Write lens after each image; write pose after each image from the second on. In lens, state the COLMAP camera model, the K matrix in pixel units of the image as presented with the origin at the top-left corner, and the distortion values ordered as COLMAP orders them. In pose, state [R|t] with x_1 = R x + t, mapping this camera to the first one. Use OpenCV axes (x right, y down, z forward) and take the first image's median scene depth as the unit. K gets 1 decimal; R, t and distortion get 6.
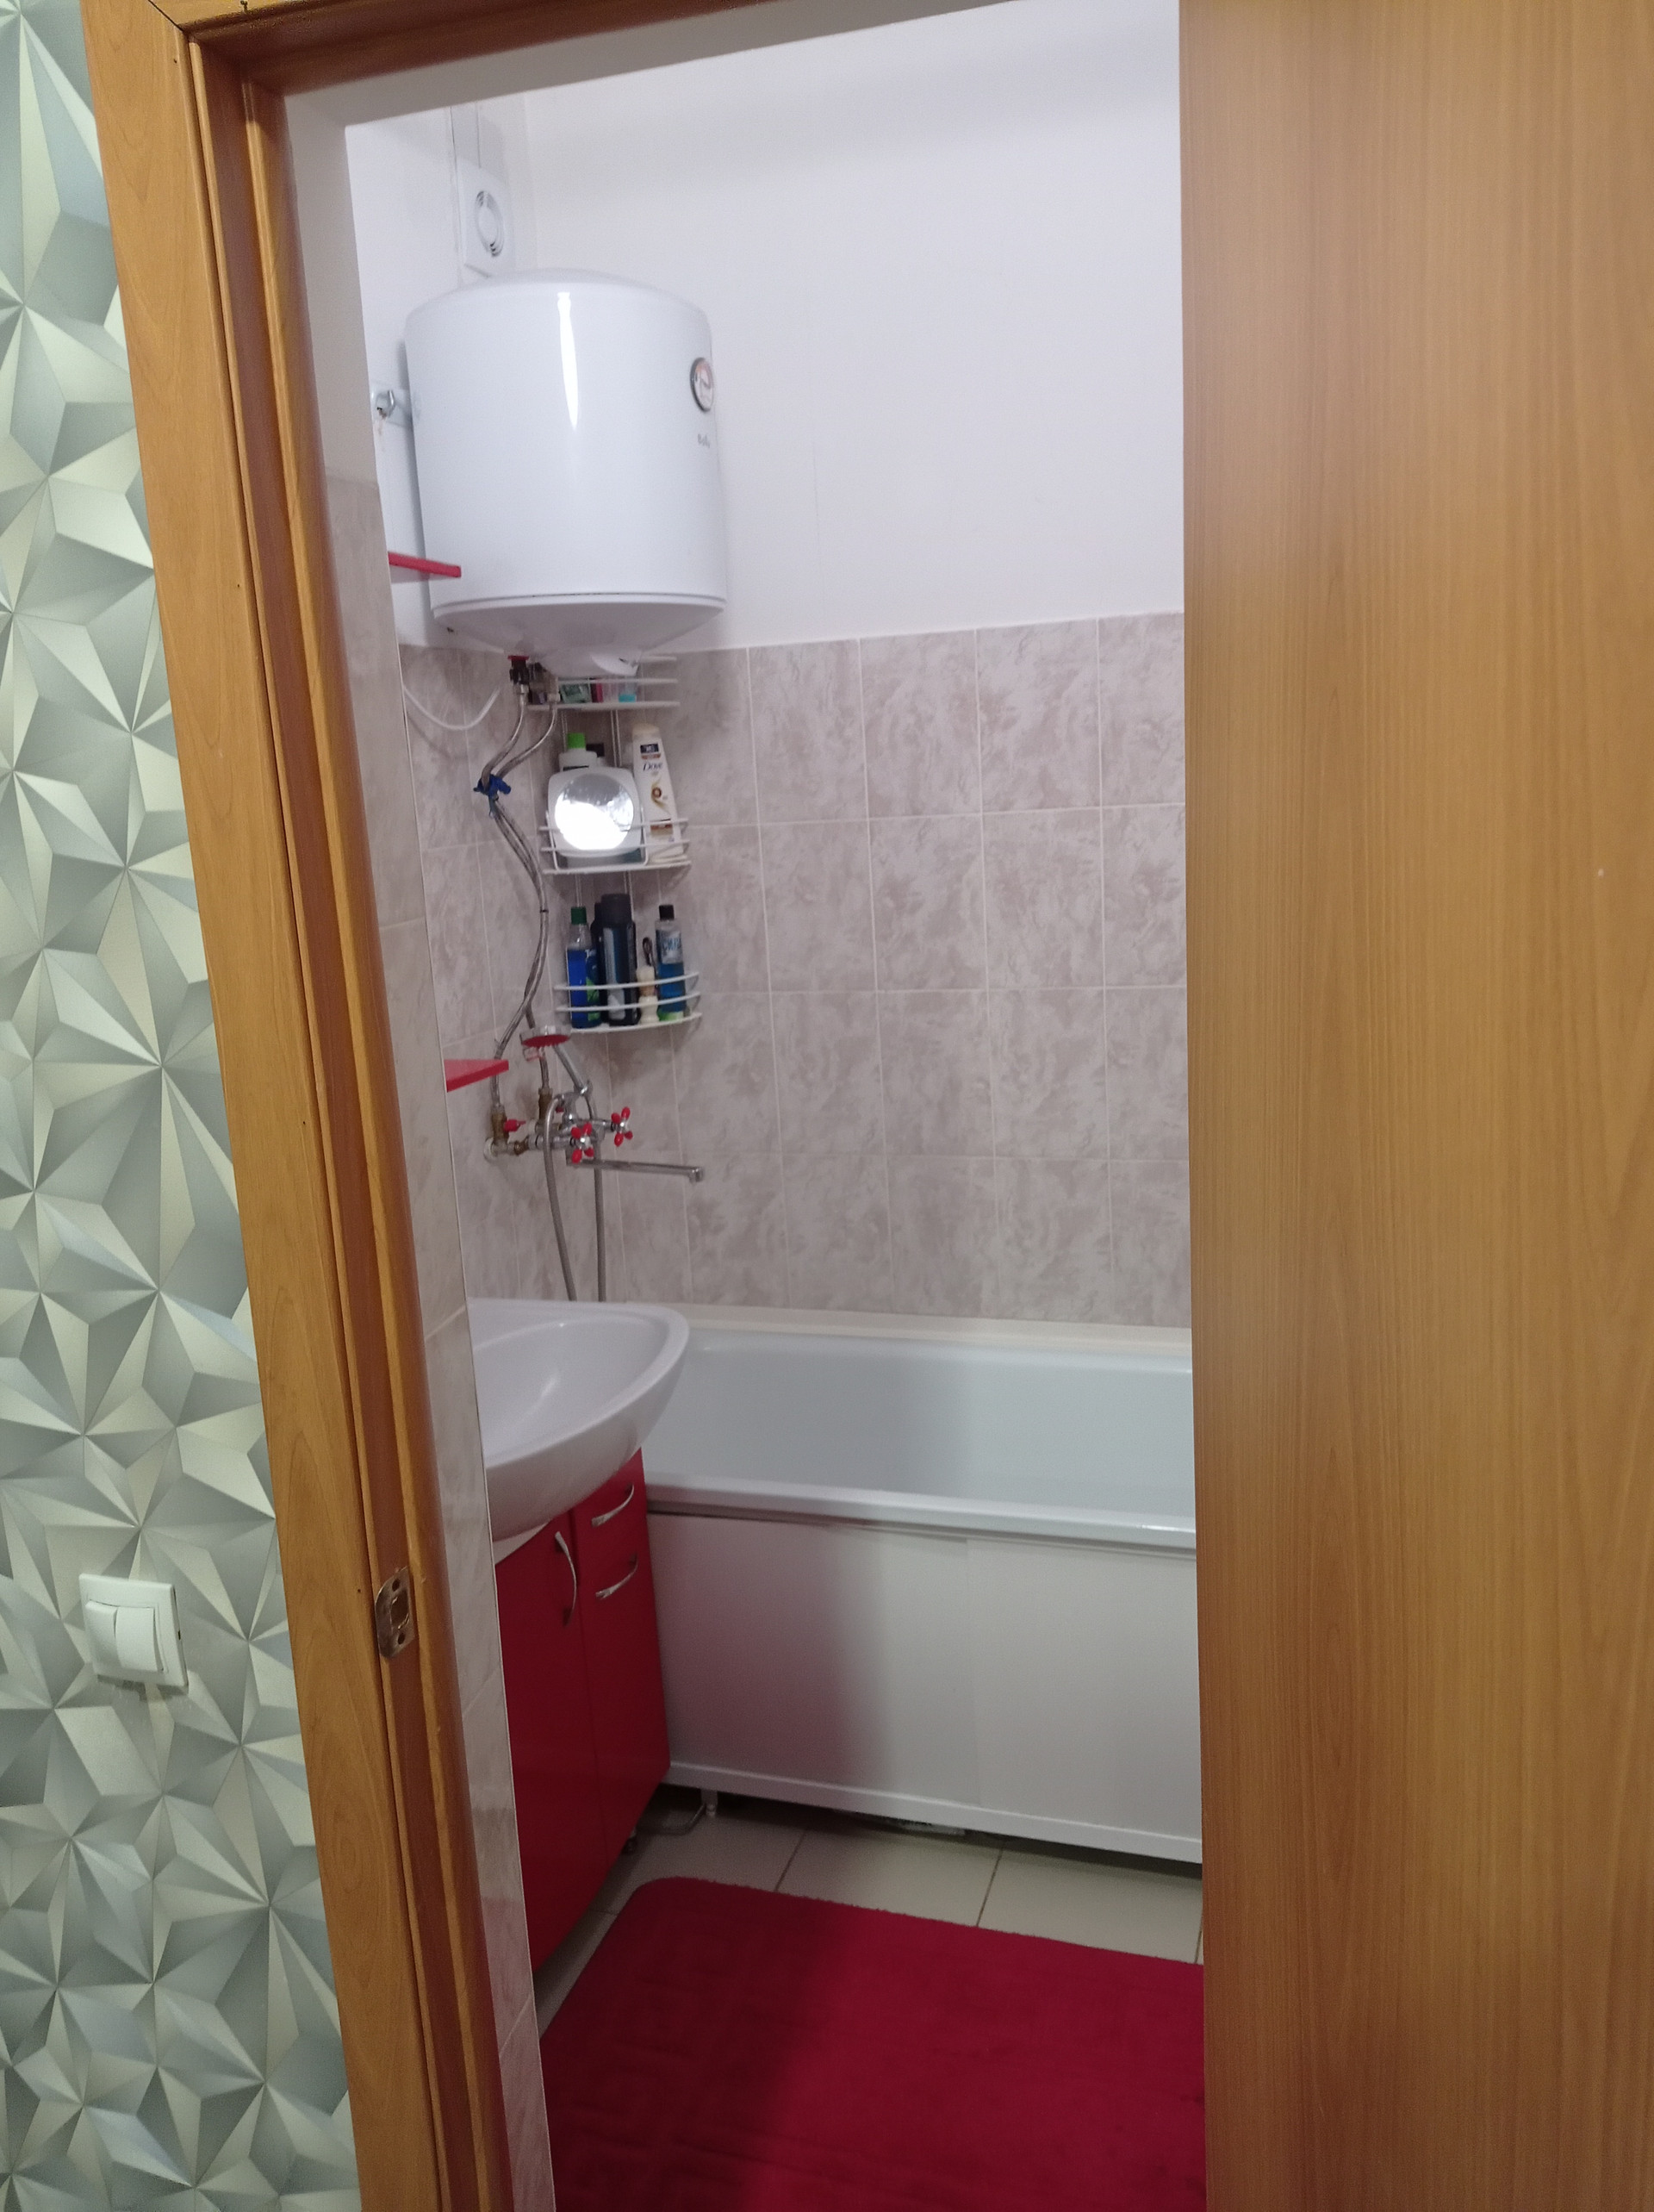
lens RADIAL K [[1651.3, 0, 816.8], [0, 1651.3, 1120.5], [0, 0, 1]] dist [0.125009, -0.162991]
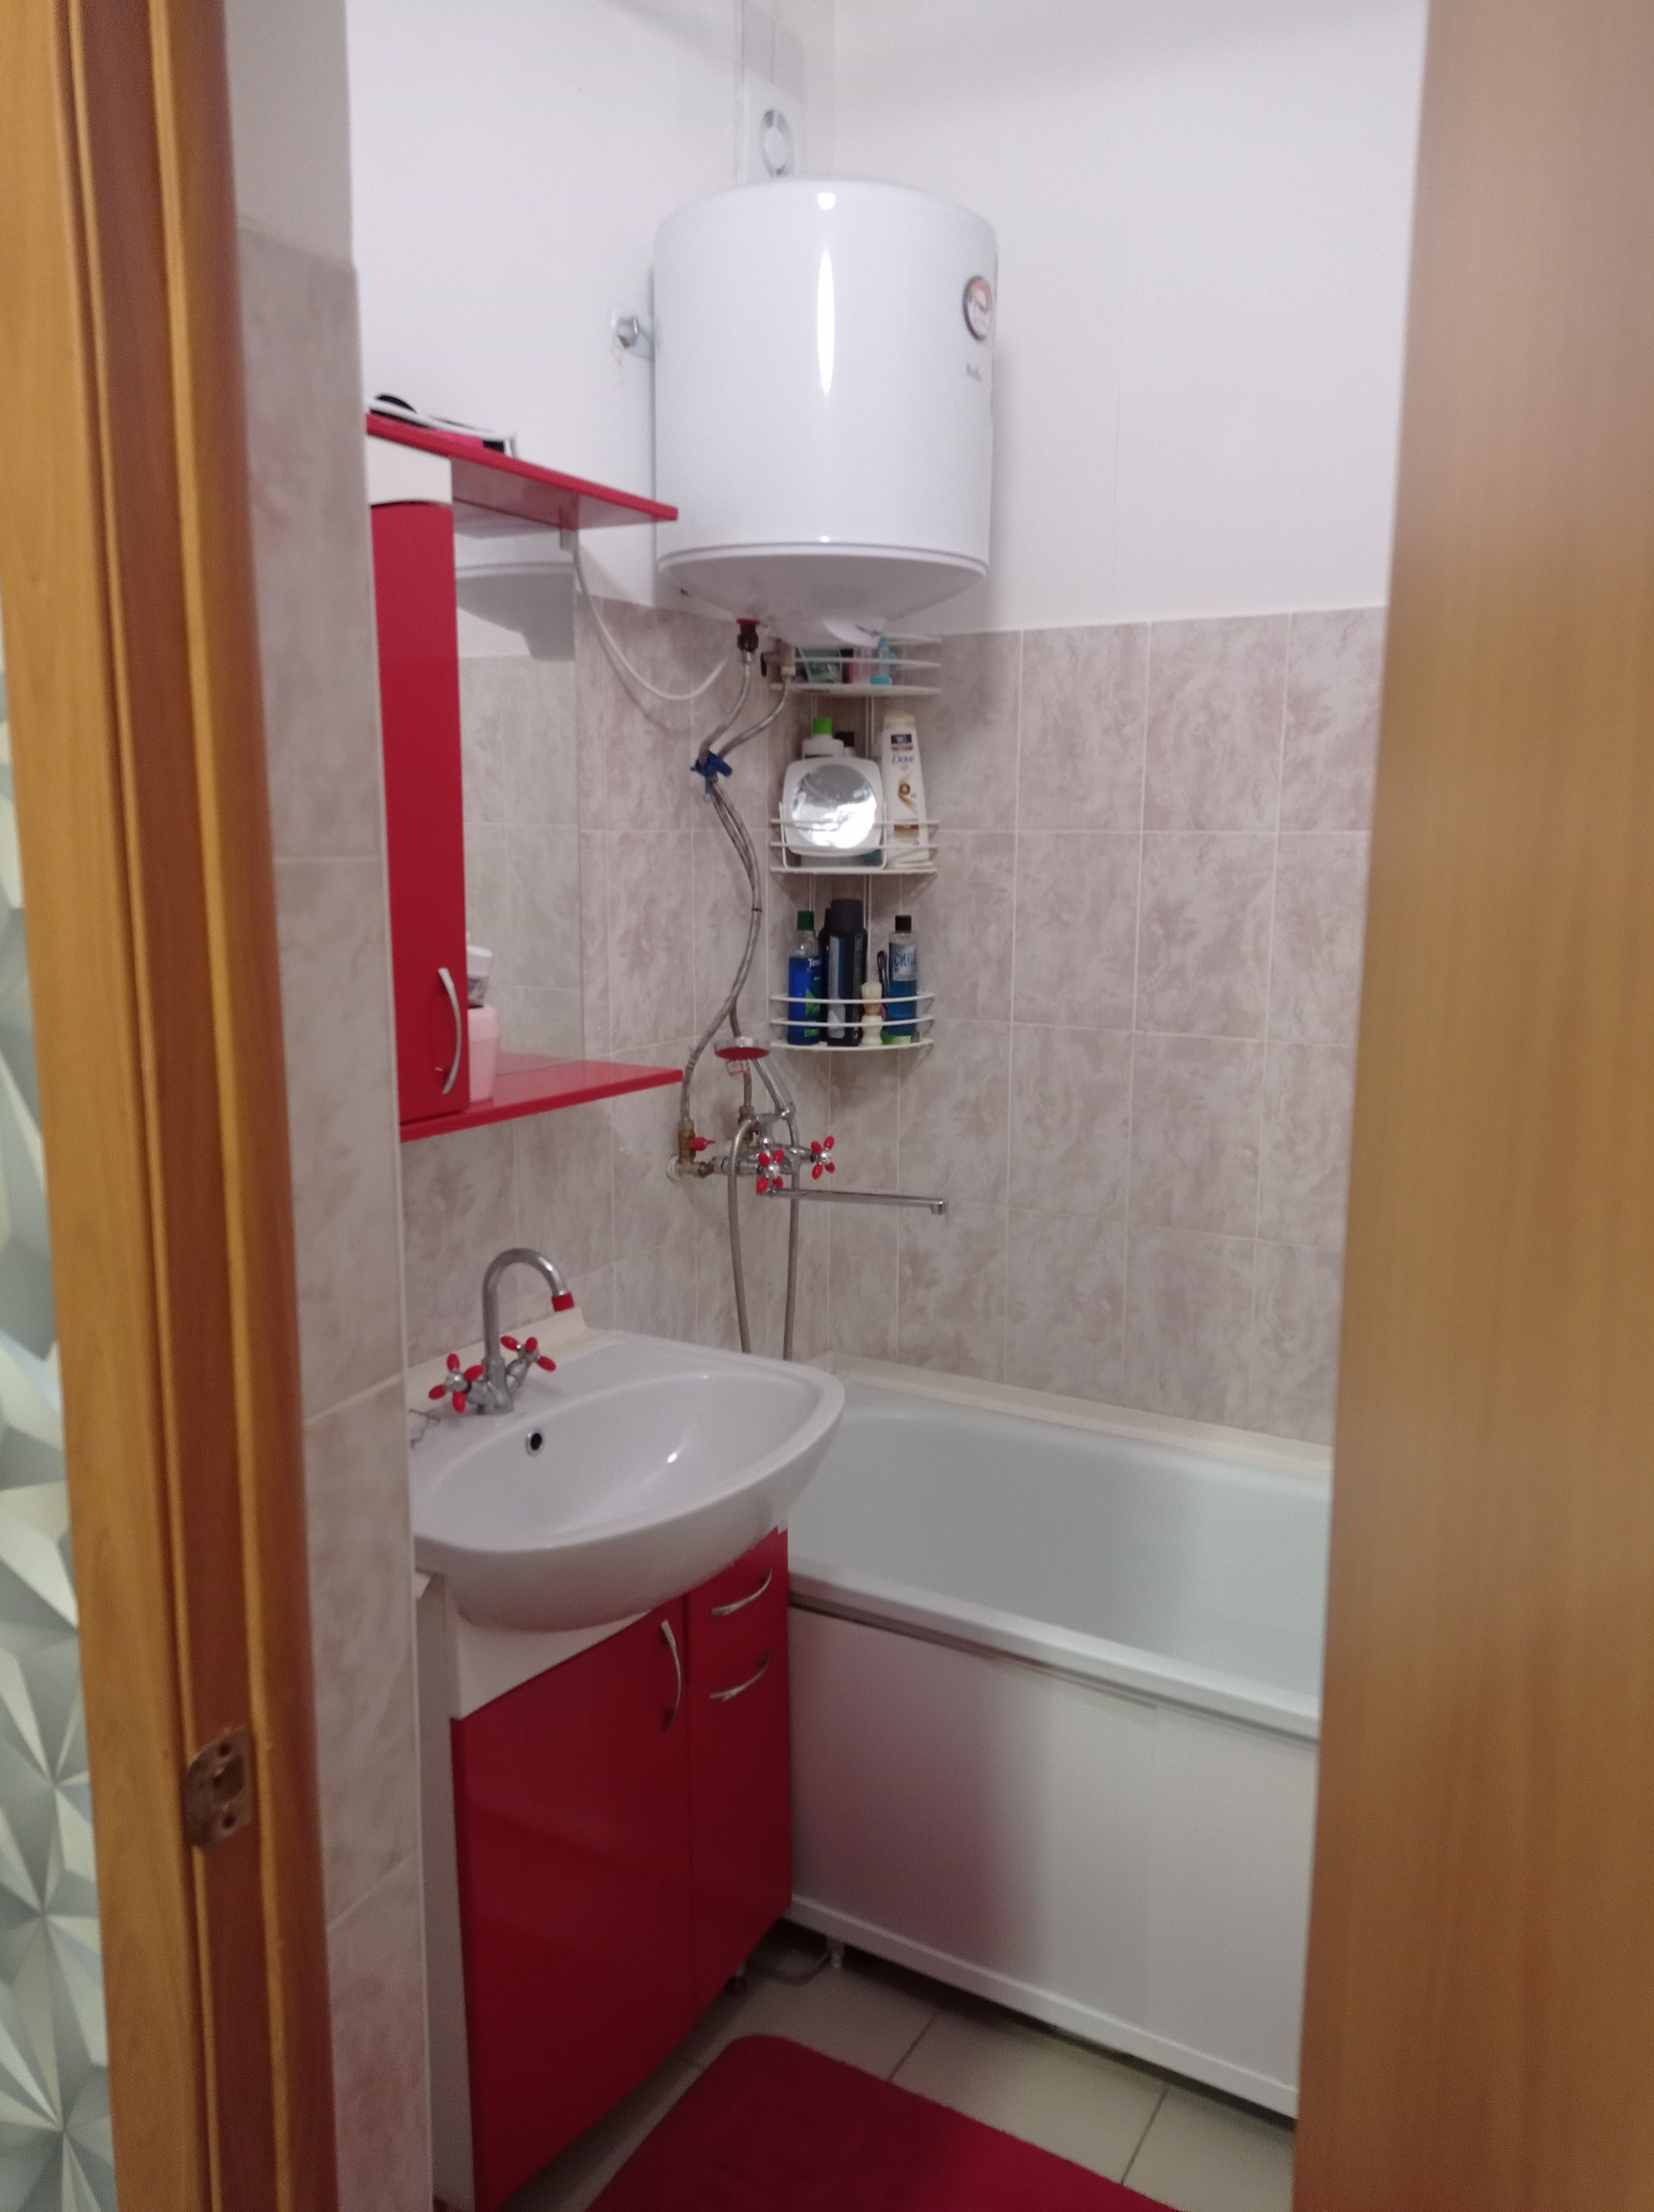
lens RADIAL K [[1651.3, 0, 816.8], [0, 1651.3, 1120.5], [0, 0, 1]] dist [0.125009, -0.162991]
pose [[0.976933, 0.097054, -0.190216, 0.044943], [-0.101105, 0.994807, -0.011688, -0.005288], [0.188094, 0.030651, 0.981673, 0.124021]]
